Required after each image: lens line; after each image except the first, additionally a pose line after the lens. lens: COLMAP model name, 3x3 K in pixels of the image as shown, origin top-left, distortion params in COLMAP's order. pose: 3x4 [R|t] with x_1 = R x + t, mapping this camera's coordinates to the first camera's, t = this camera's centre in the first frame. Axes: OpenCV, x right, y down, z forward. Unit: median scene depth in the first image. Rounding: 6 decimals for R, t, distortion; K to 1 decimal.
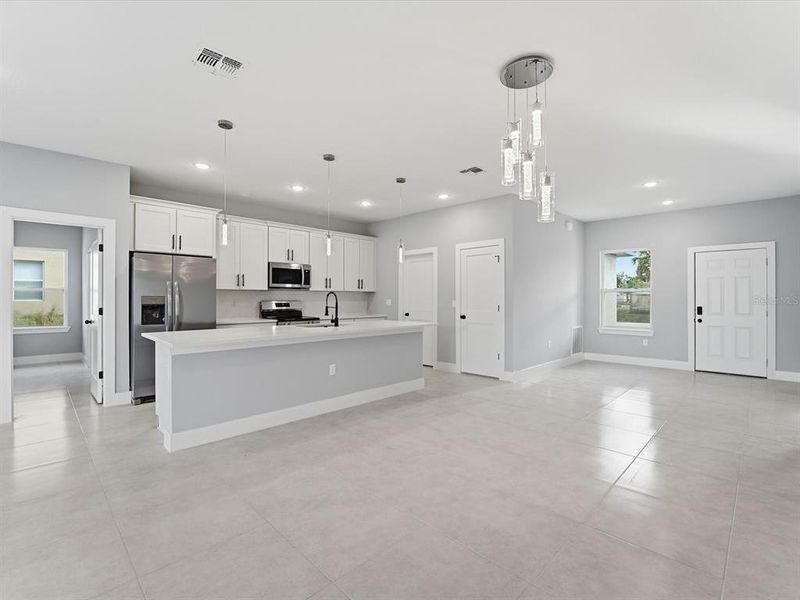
lens RADIAL K [[372.7, 0, 396.4], [0, 372.7, 297.8], [0, 0, 1]] dist [-0.019310, -0.002693]
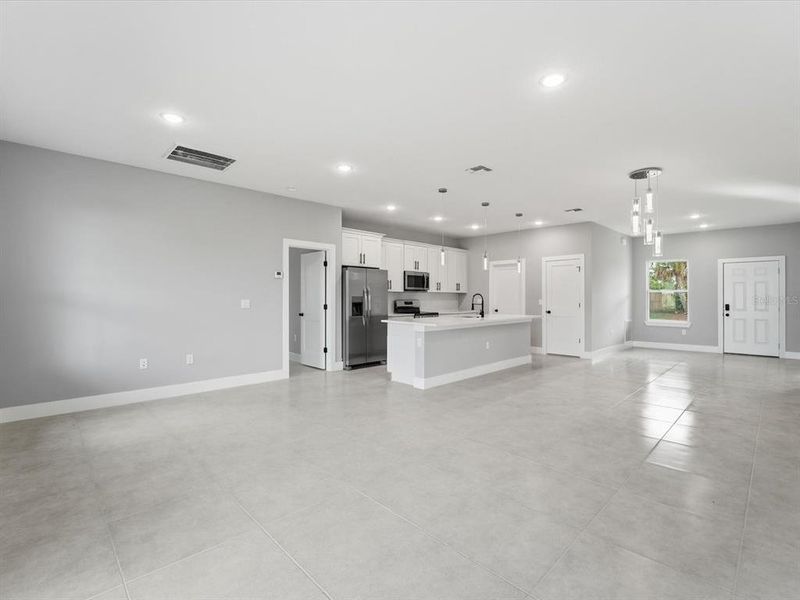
lens RADIAL K [[372.7, 0, 395.8], [0, 372.7, 298.4], [0, 0, 1]] dist [-0.019310, -0.002693]
pose [[0.999803, -0.000031, -0.019852, -0.340972], [0.000089, 0.999996, 0.002912, -0.001001], [0.019852, -0.002913, 0.999799, -0.340137]]
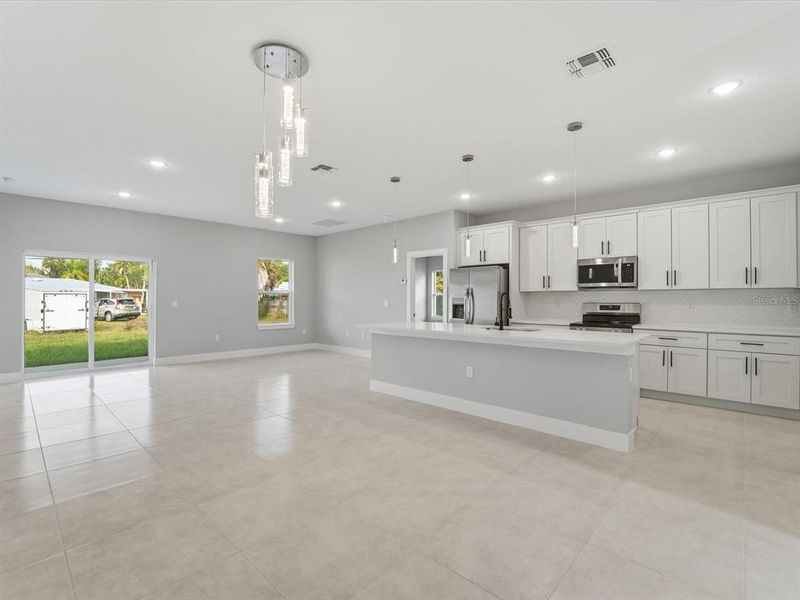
lens RADIAL K [[372.7, 0, 401.6], [0, 372.7, 298.8], [0, 0, 1]] dist [-0.019310, -0.002693]
pose [[0.044904, -0.001830, -0.998990, 0.535775], [-0.000303, 0.999998, -0.001845, 0.001103], [0.998991, 0.000385, 0.044903, 0.515767]]
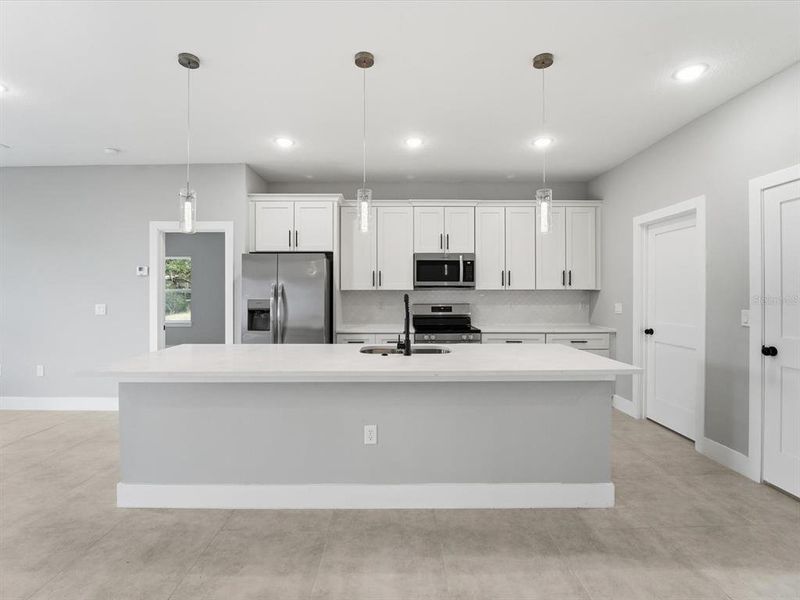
lens RADIAL K [[372.7, 0, 396.5], [0, 372.7, 295.3], [0, 0, 1]] dist [-0.019310, -0.002693]
pose [[0.712610, 0.001207, -0.701559, 0.166449], [0.002785, 0.999986, 0.004550, -0.013337], [0.701554, -0.005196, 0.712597, 0.417845]]
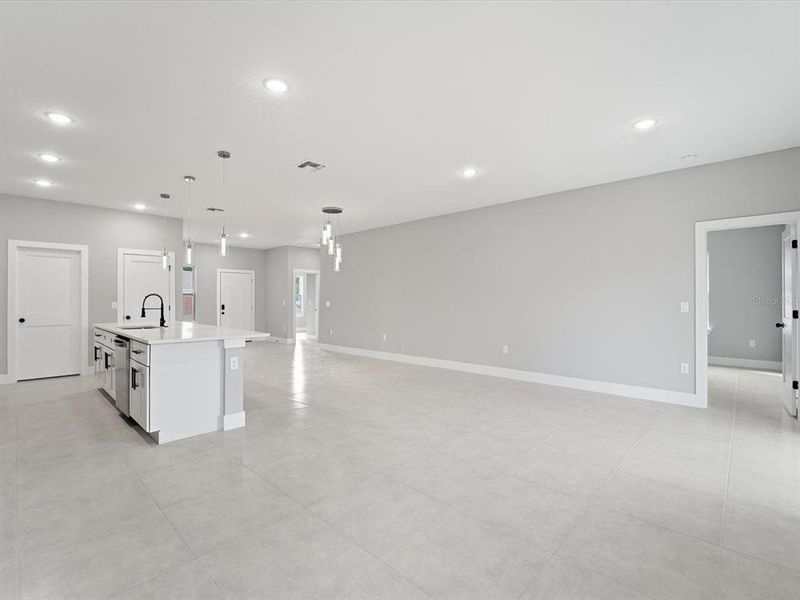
lens RADIAL K [[372.7, 0, 400.5], [0, 372.7, 297.7], [0, 0, 1]] dist [-0.019310, -0.002693]
pose [[-0.027803, 0.004562, 0.999603, -0.894588], [0.000120, 0.999990, -0.004560, -0.000509], [-0.999613, -0.000007, -0.027804, 0.248489]]
